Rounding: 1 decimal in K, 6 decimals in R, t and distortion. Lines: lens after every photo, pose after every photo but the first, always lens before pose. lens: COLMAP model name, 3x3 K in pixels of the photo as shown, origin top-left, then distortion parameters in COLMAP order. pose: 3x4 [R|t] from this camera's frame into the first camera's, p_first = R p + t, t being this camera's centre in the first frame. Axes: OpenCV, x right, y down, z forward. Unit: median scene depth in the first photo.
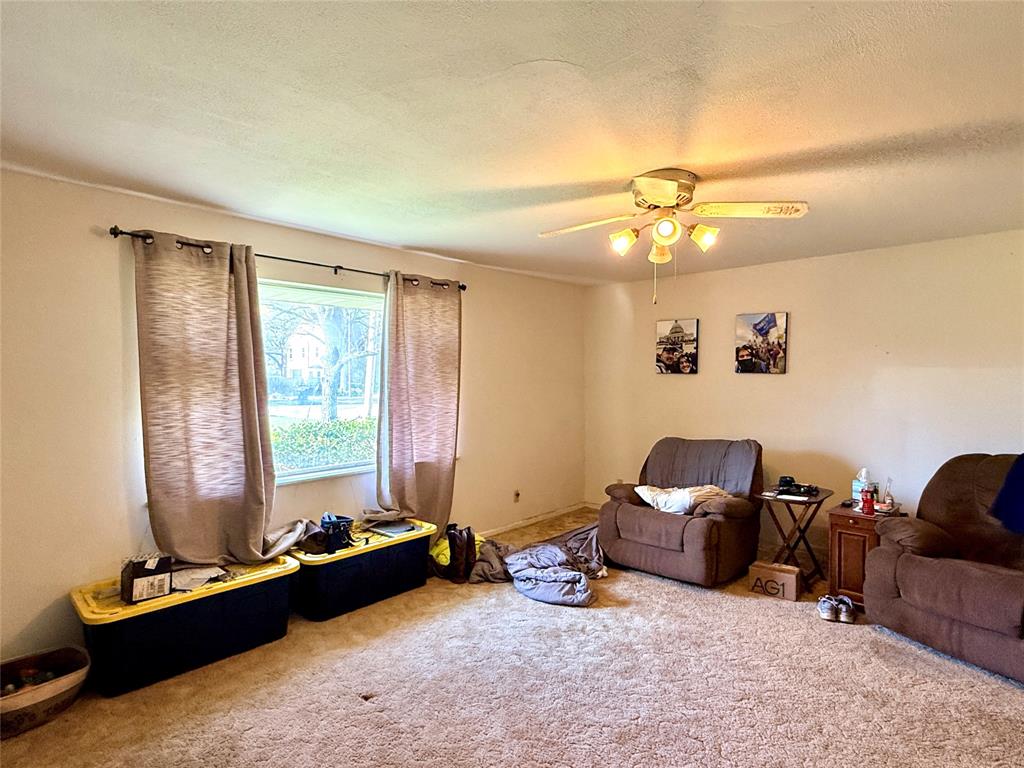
lens RADIAL K [[541.4, 0, 511.2], [0, 541.4, 378.8], [0, 0, 1]] dist [-0.001063, -0.000576]
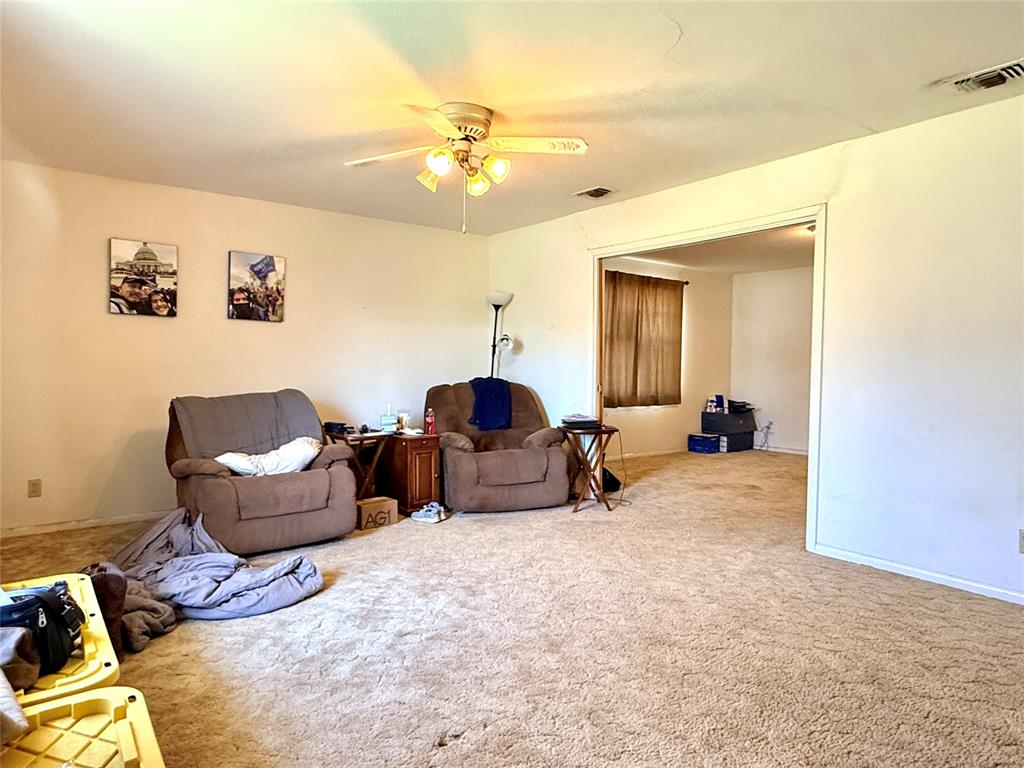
lens RADIAL K [[623.5, 0, 511.1], [0, 623.5, 383.3], [0, 0, 1]] dist [0.001609, -0.000402]
pose [[0.175454, -0.026045, 0.984143, -0.491768], [0.002565, 0.999659, 0.025999, 0.068586], [-0.984484, -0.002038, 0.175461, 0.400053]]
